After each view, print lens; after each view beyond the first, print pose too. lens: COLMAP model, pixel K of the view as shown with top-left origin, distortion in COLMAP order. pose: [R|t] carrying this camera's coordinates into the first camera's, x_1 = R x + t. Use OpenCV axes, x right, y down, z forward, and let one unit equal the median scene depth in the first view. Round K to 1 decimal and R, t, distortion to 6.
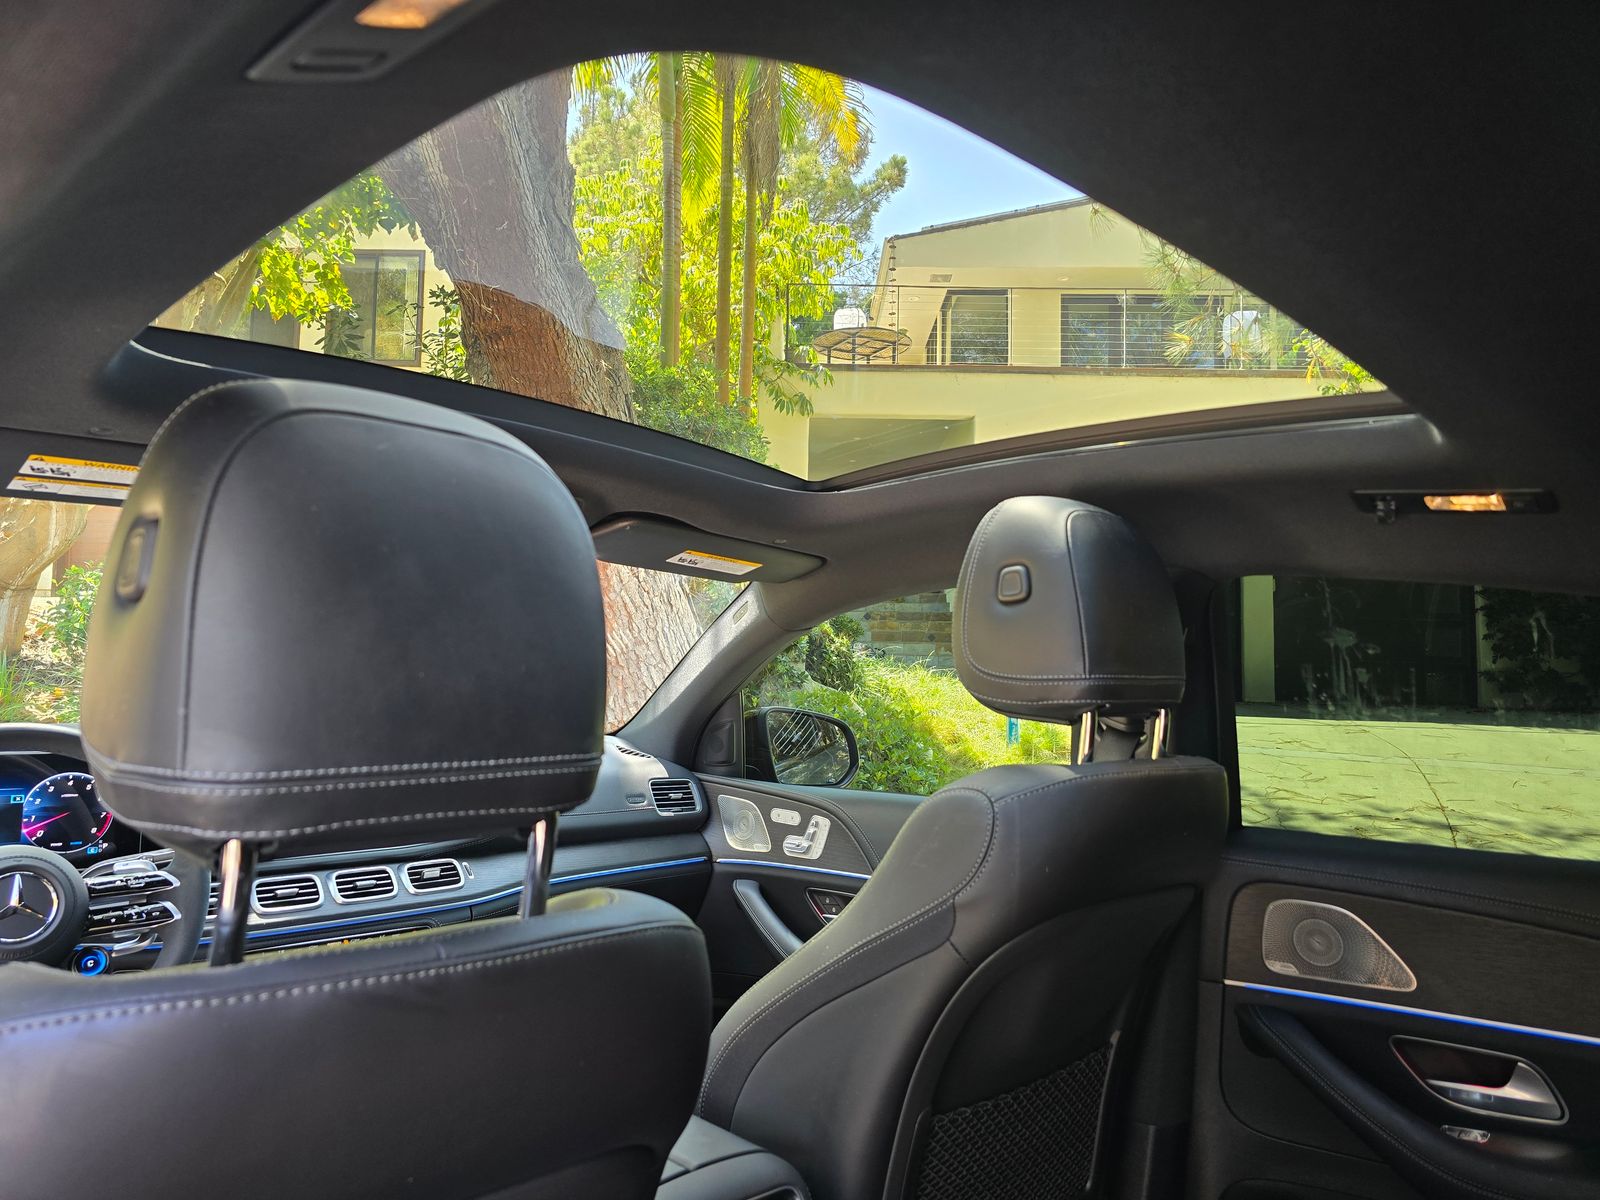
lens RADIAL K [[1069.7, 0, 793.0], [0, 1069.7, 585.5], [0, 0, 1]] dist [0.064765, -0.056218]
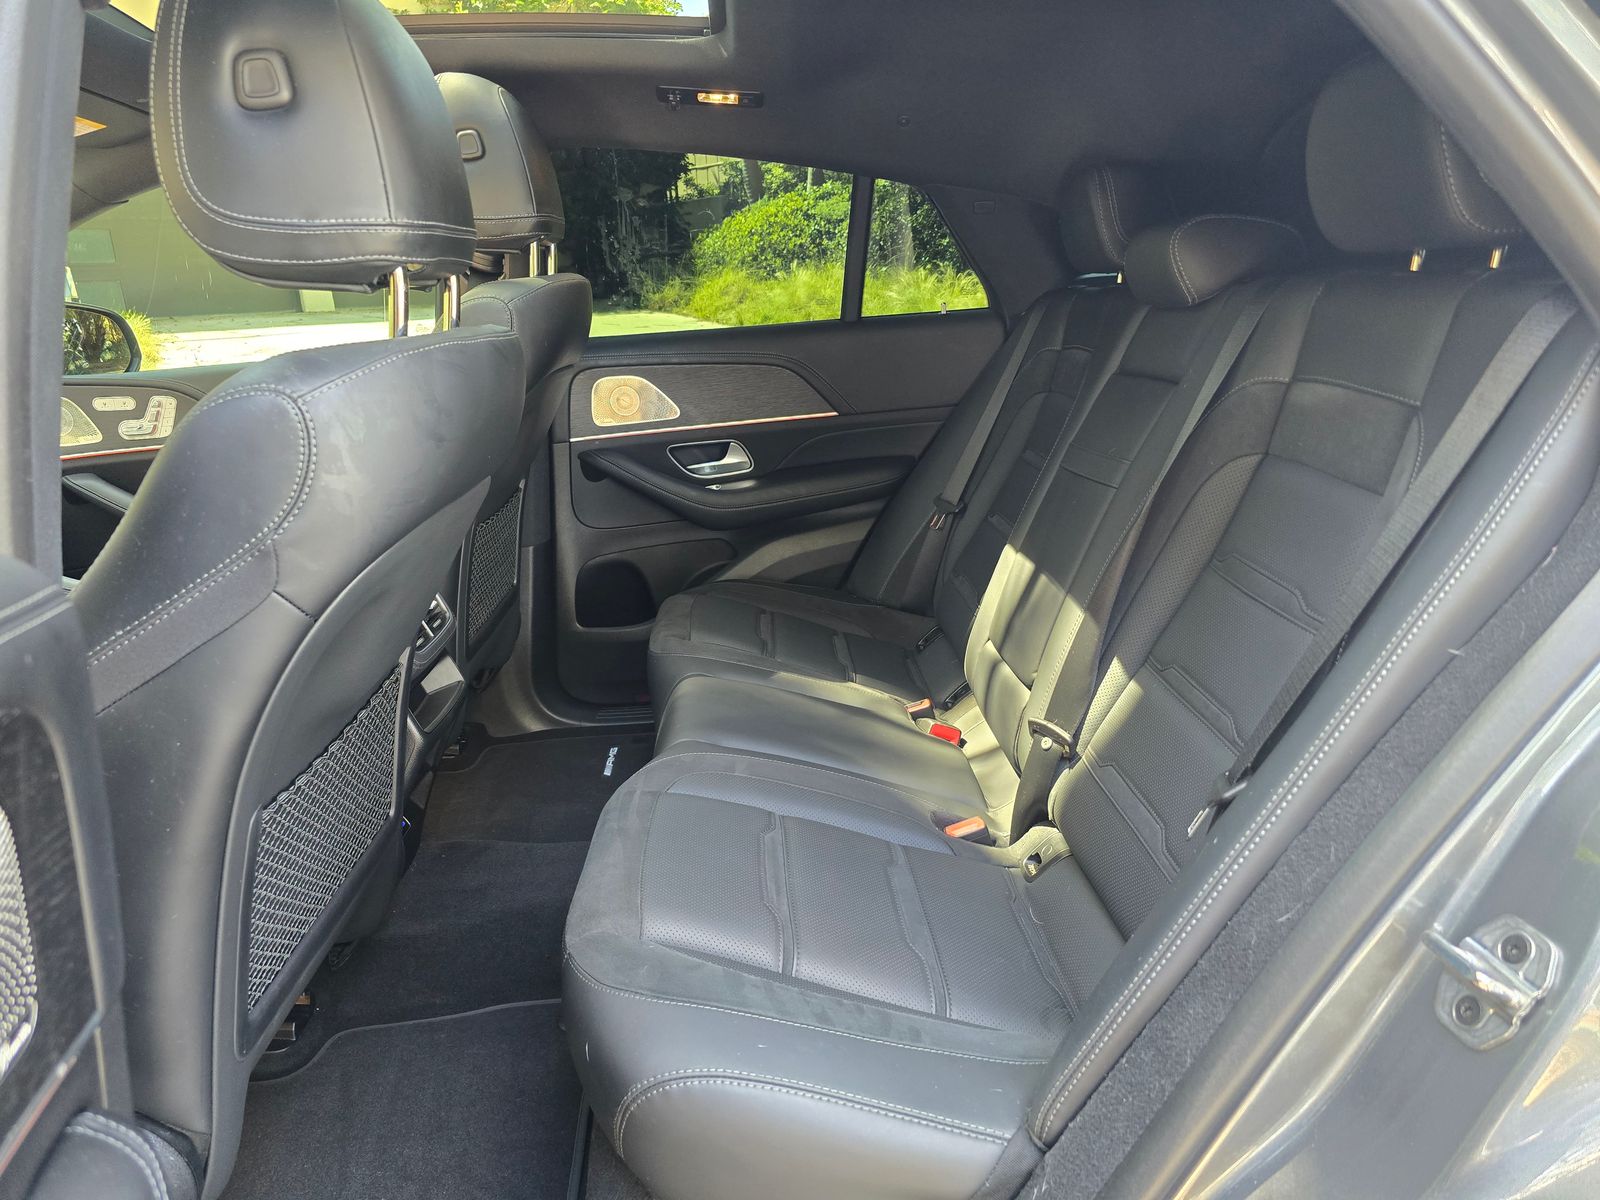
lens RADIAL K [[1069.7, 0, 796.4], [0, 1069.7, 585.9], [0, 0, 1]] dist [0.064765, -0.056218]
pose [[0.669489, -0.258210, 0.696499, -0.511164], [0.004813, 0.939128, 0.343533, 0.044890], [-0.742806, -0.226640, 0.629979, -0.235087]]
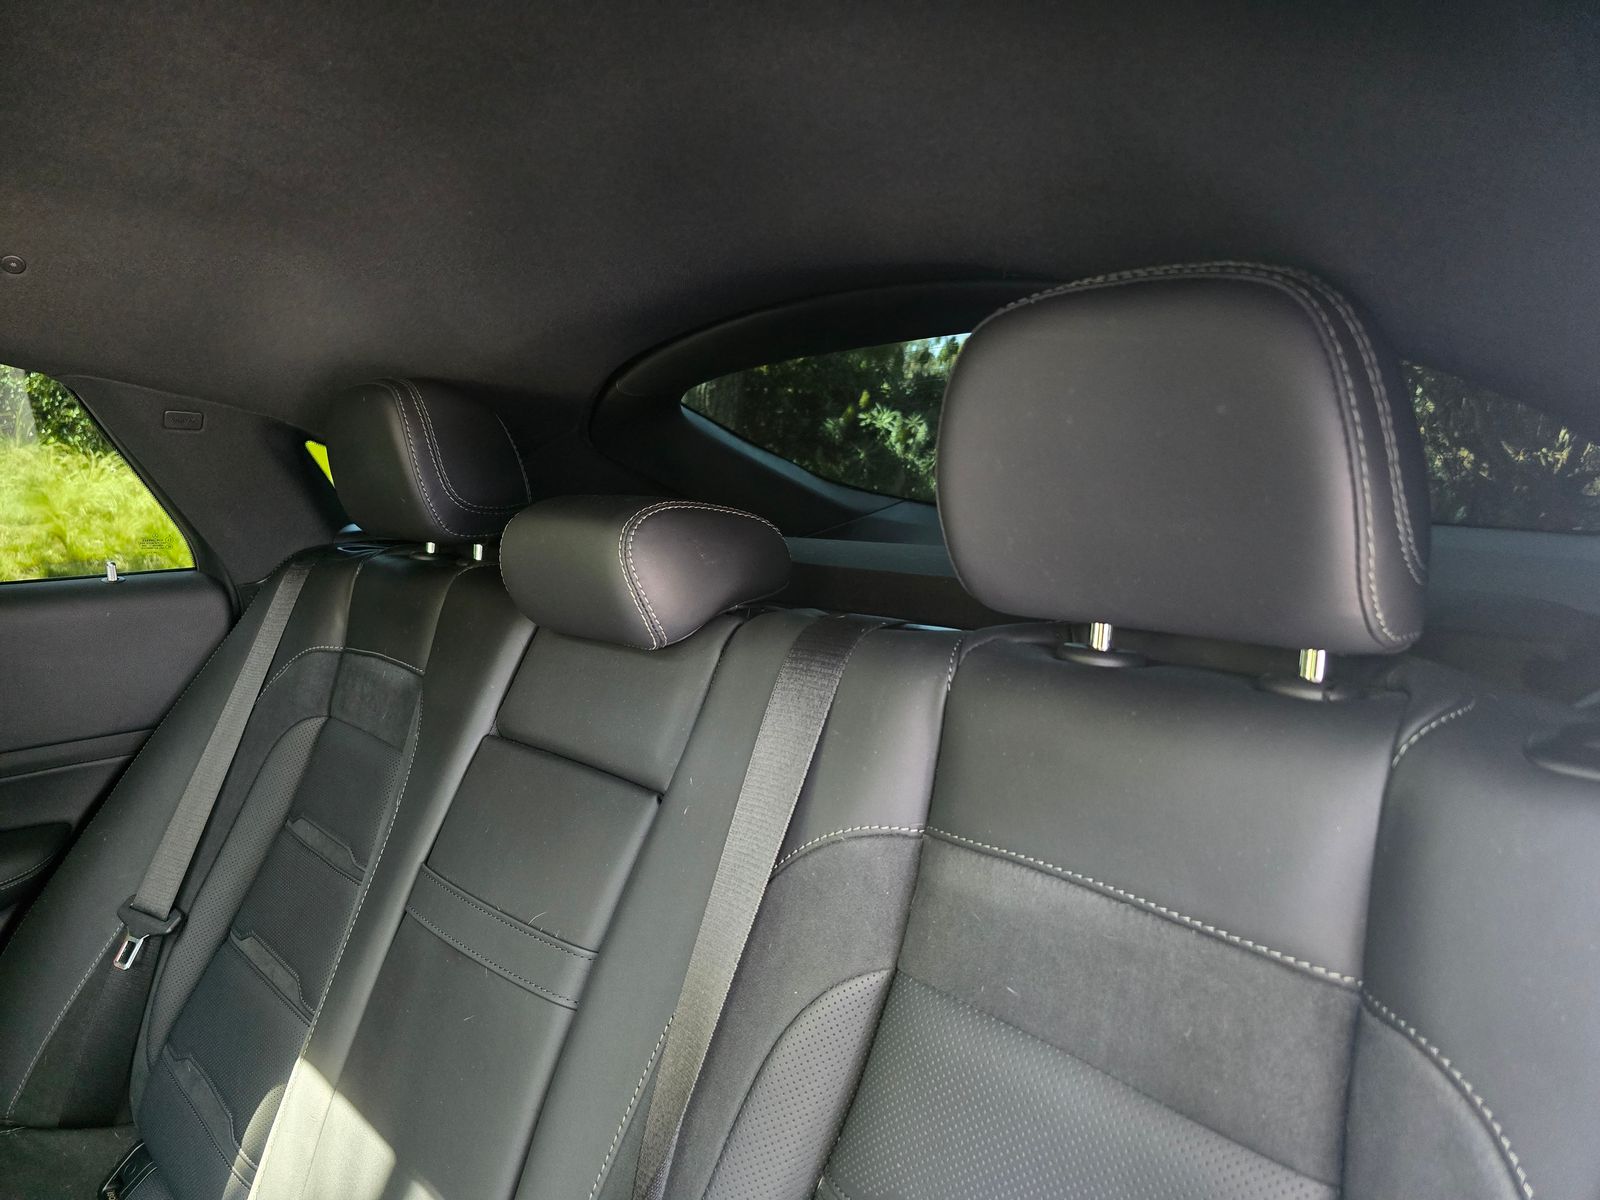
lens RADIAL K [[1069.7, 0, 777.2], [0, 1069.7, 597.4], [0, 0, 1]] dist [0.064765, -0.056218]
pose [[0.034808, -0.162866, 0.986034, -0.081985], [-0.086470, 0.982441, 0.165325, 0.020189], [-0.995646, -0.091017, 0.020114, 0.090037]]
